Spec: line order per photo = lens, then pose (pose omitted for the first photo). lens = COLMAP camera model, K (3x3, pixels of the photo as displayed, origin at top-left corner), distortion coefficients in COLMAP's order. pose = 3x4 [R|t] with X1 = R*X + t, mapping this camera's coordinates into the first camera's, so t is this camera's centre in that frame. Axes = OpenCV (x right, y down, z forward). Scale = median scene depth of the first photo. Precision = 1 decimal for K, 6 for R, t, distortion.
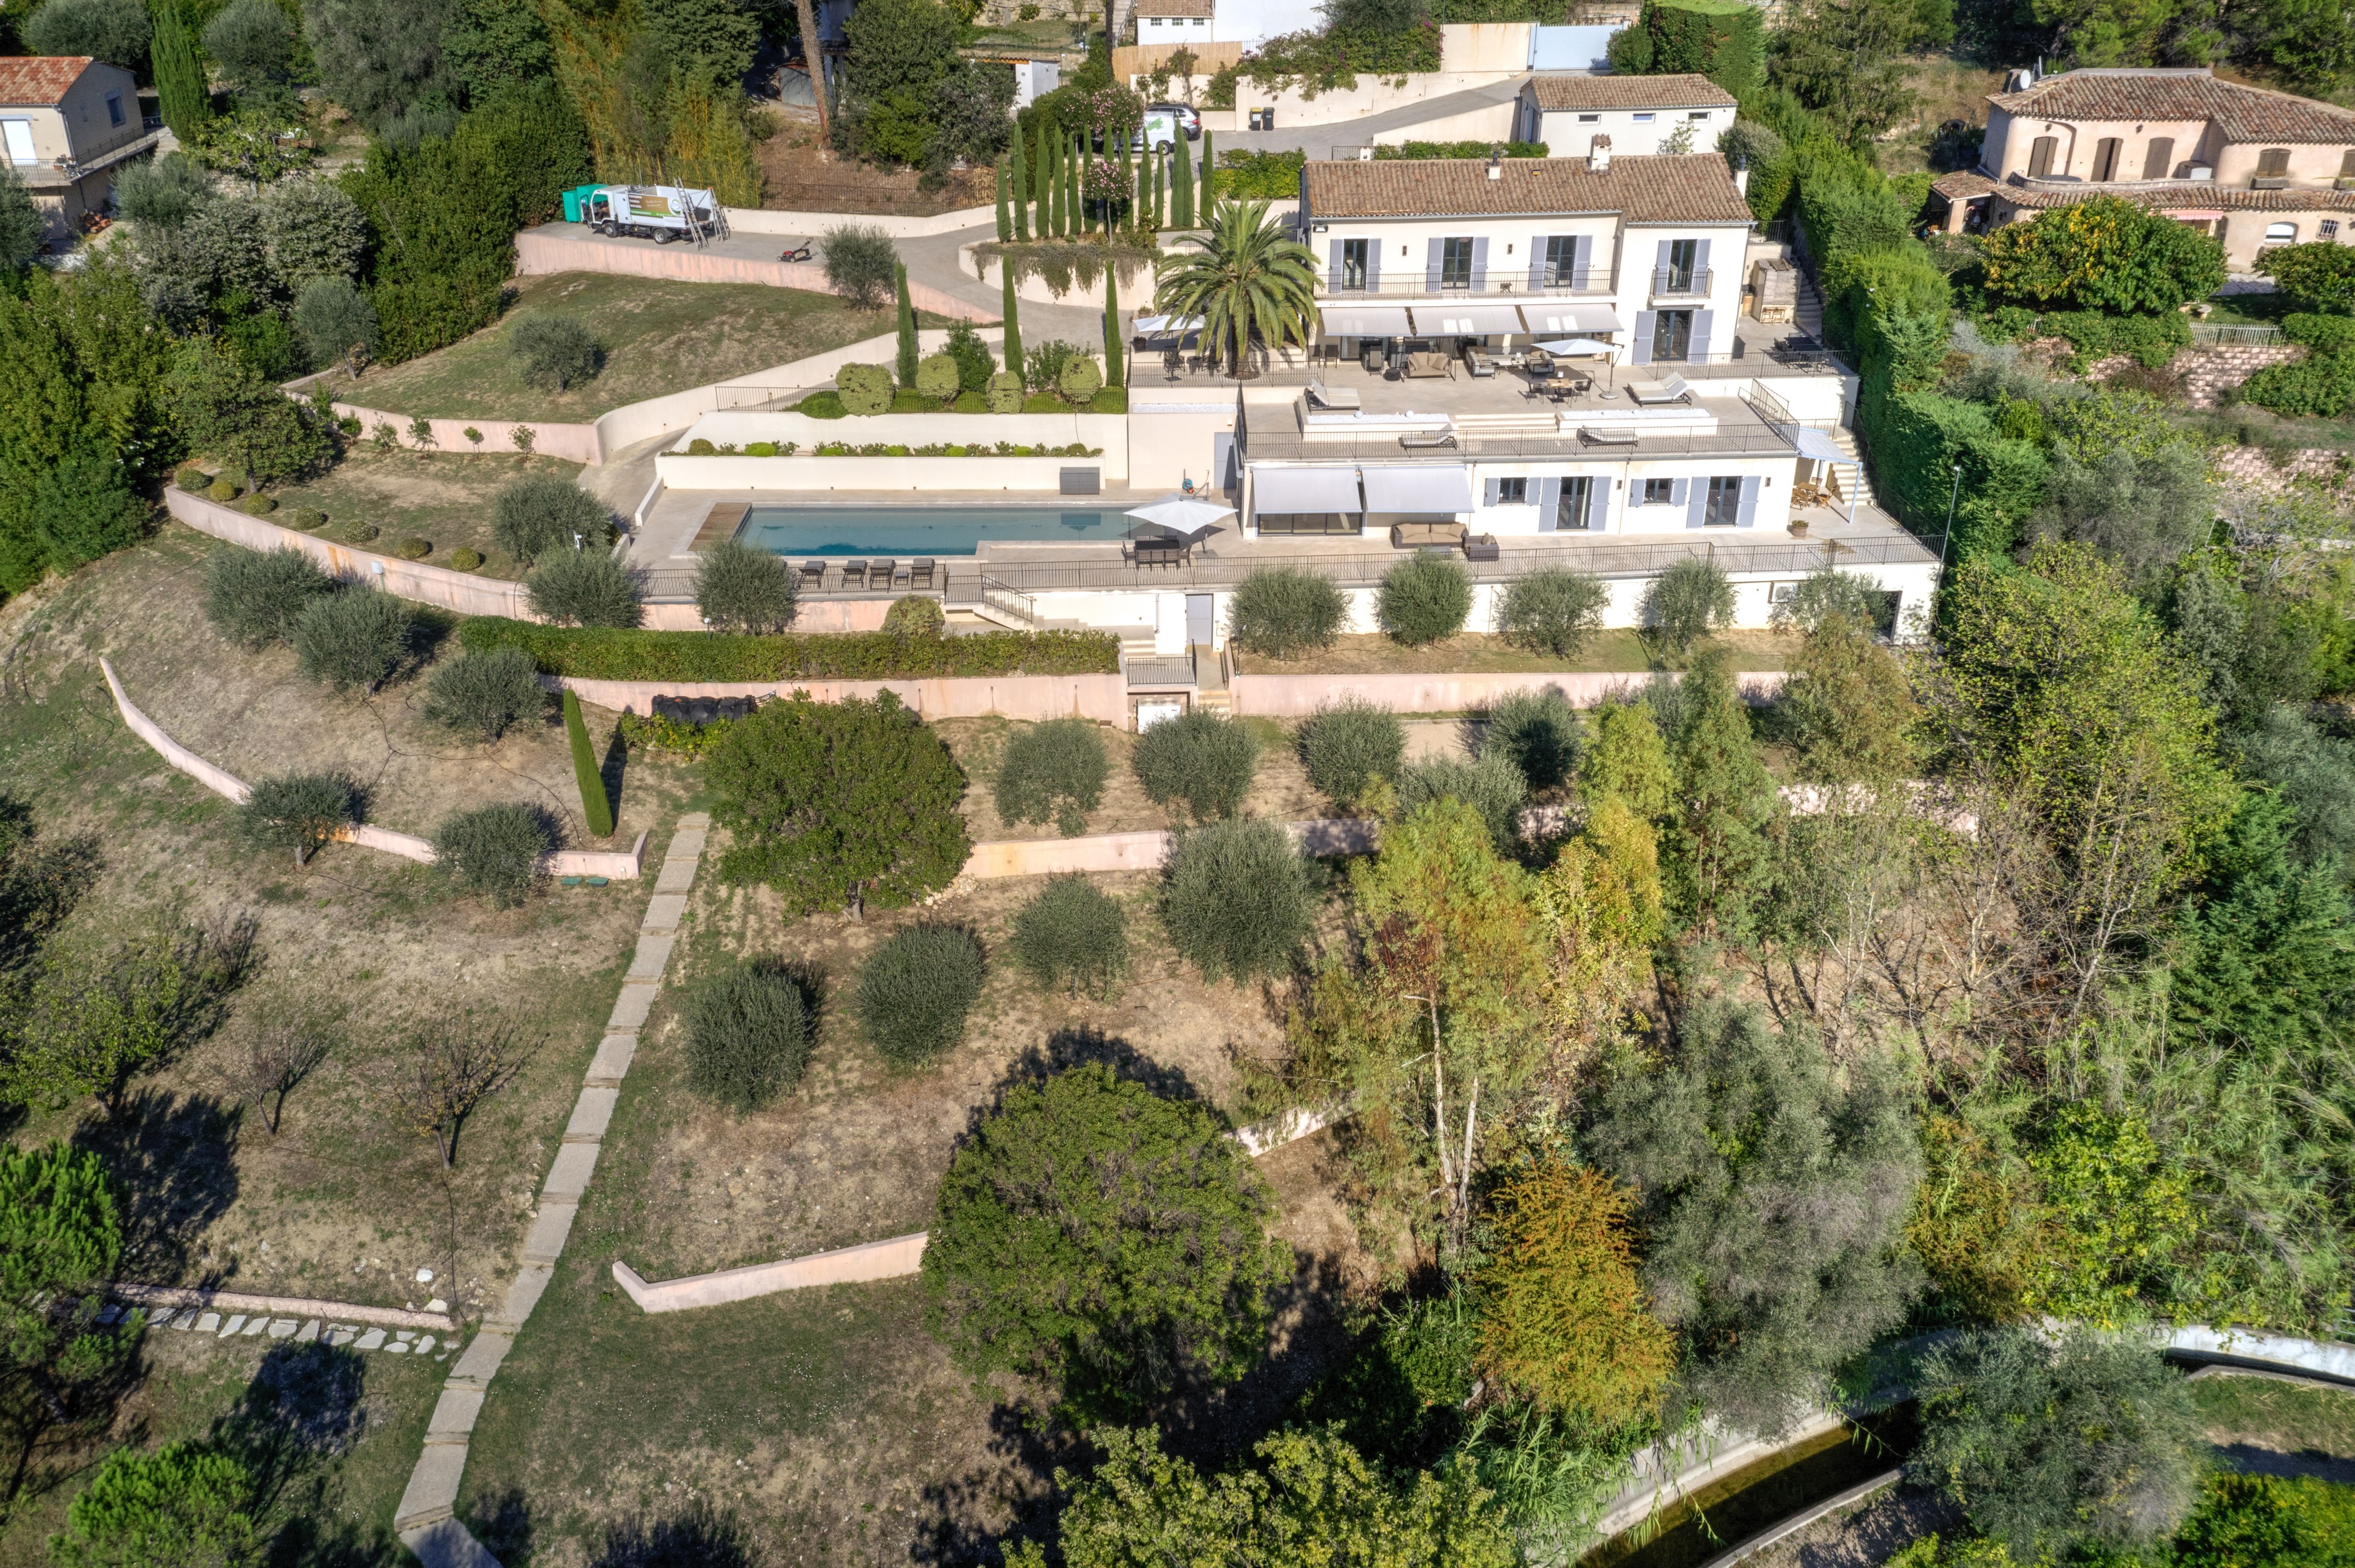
lens RADIAL K [[1979.0, 0, 1177.5], [0, 1979.0, 784.0], [0, 0, 1]] dist [0.109615, -0.000170]
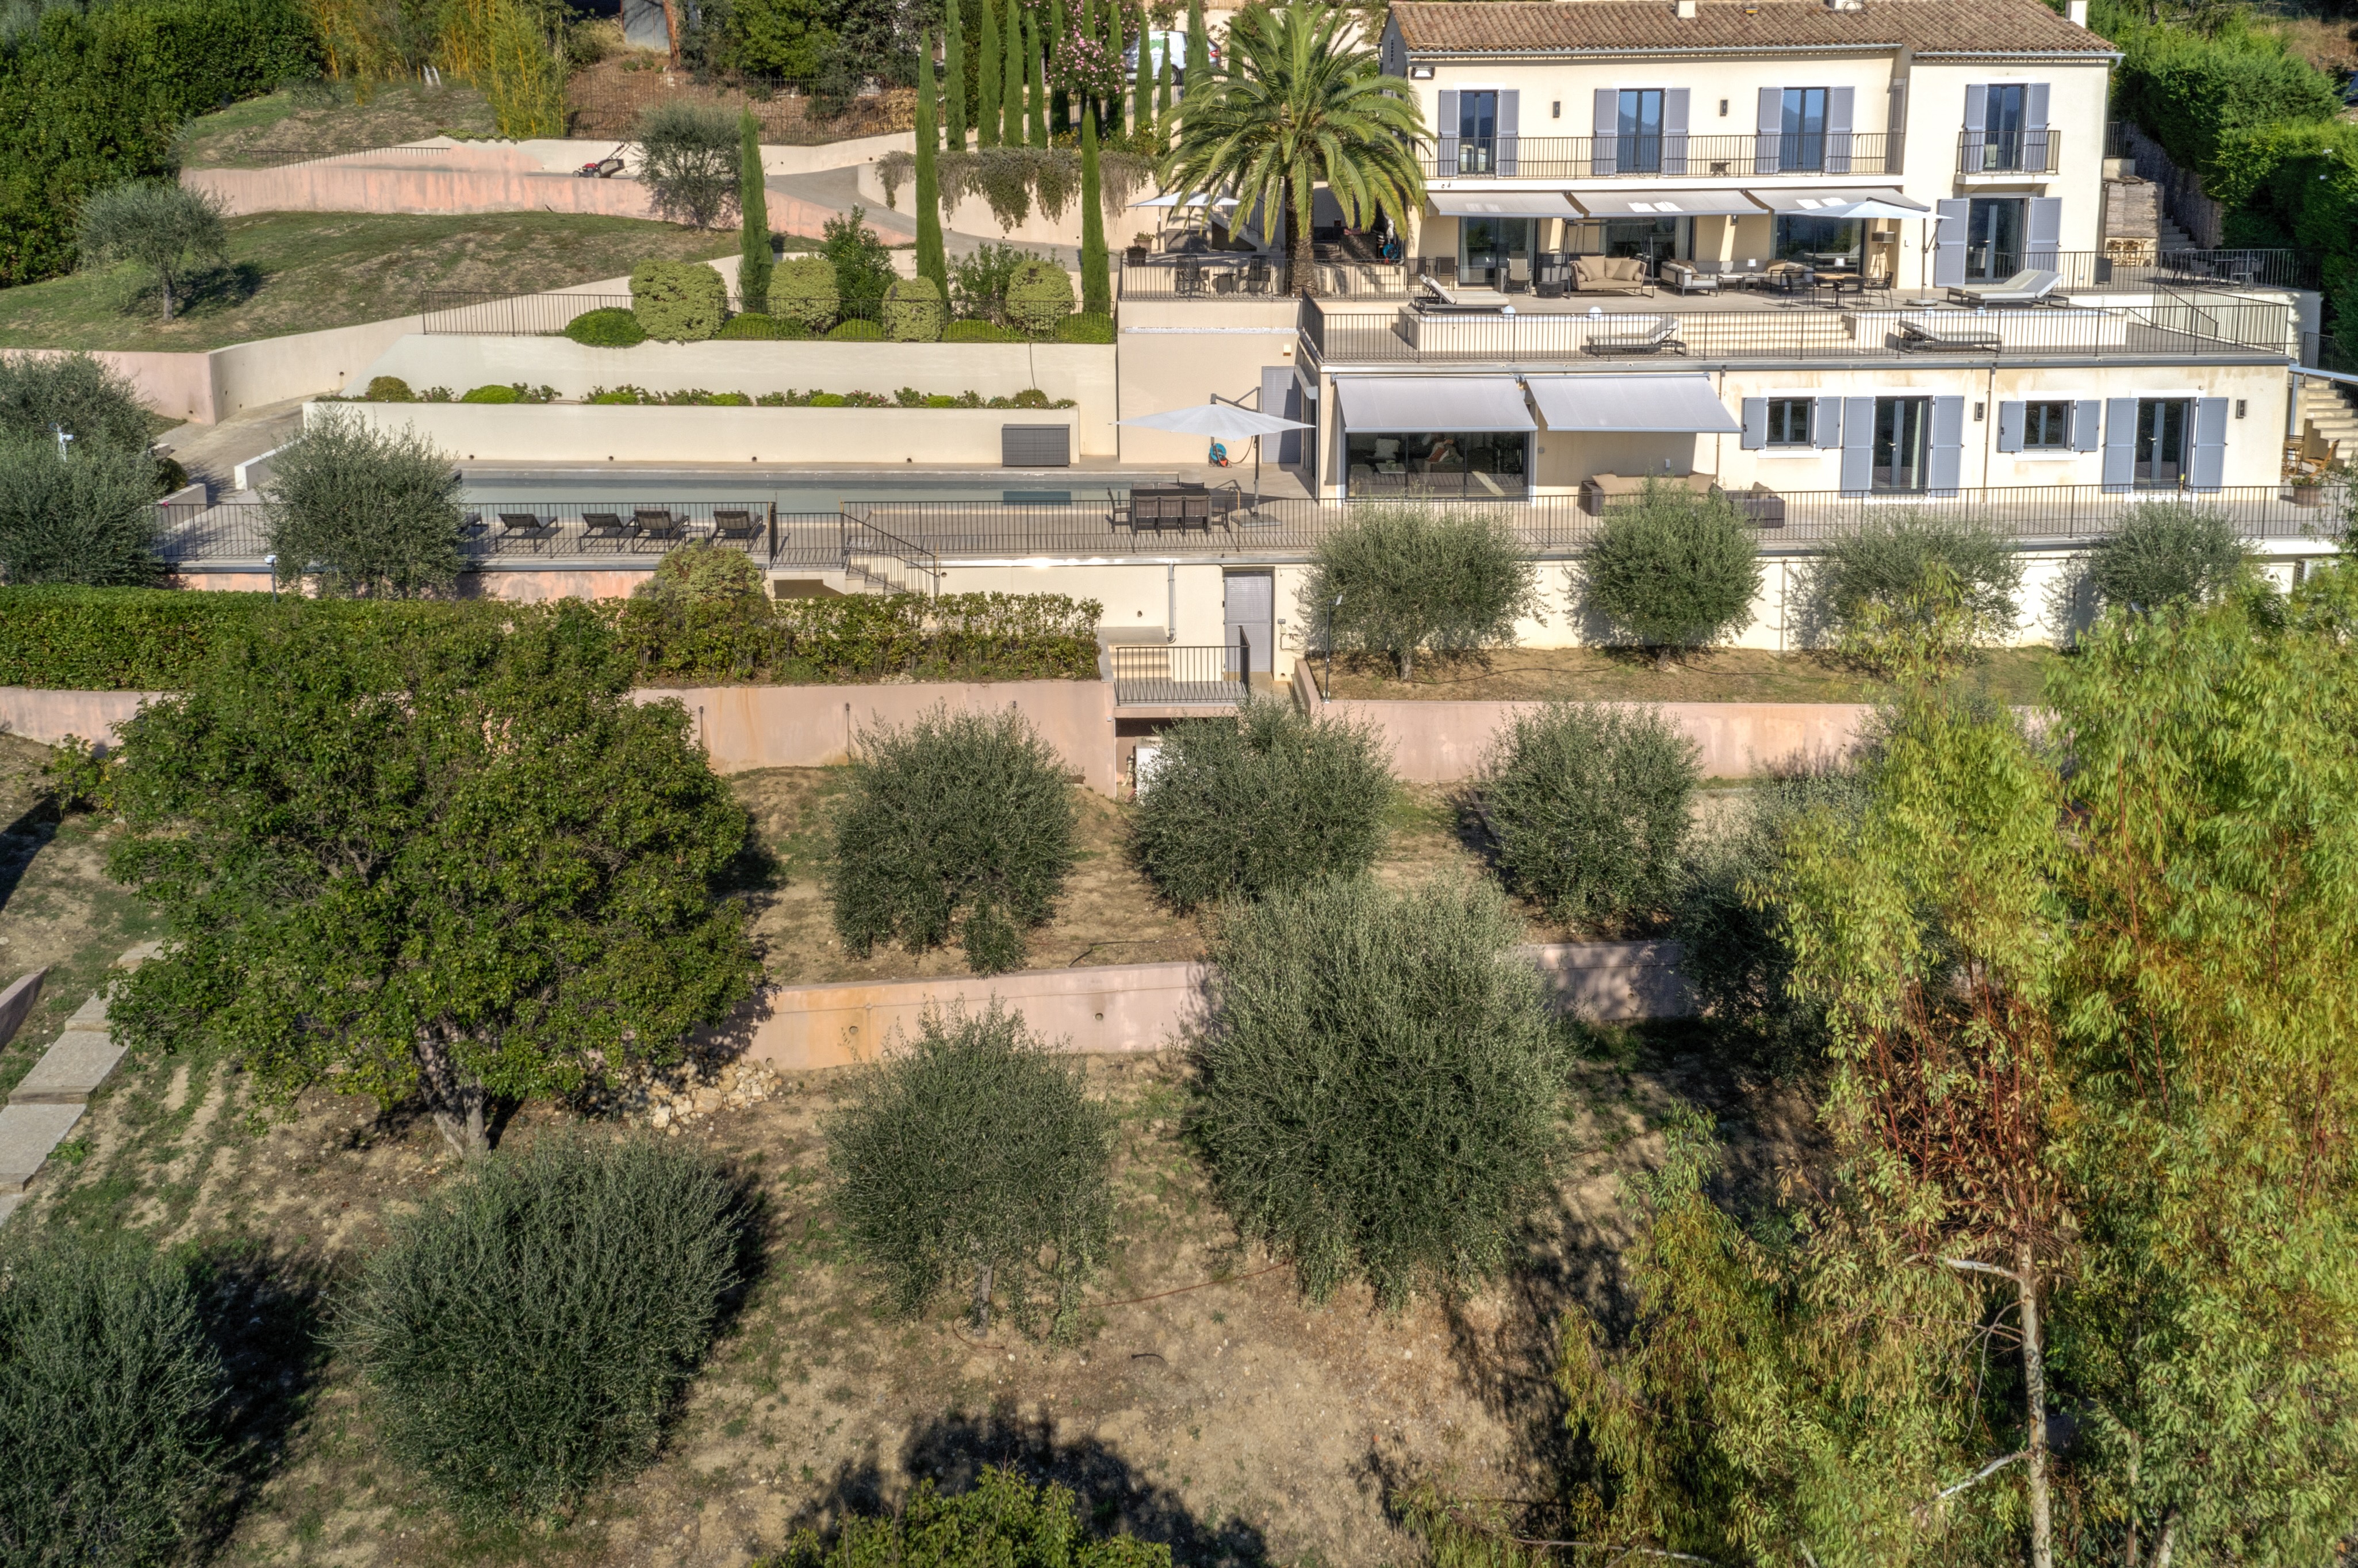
lens RADIAL K [[2004.8, 0, 1173.9], [0, 2004.8, 581.9], [0, 0, 1]] dist [0.139470, -0.182769]
pose [[0.999953, -0.009323, 0.002696, -0.010438], [0.009698, 0.949698, -0.313018, 0.076291], [0.000357, 0.313030, 0.949743, 0.461401]]
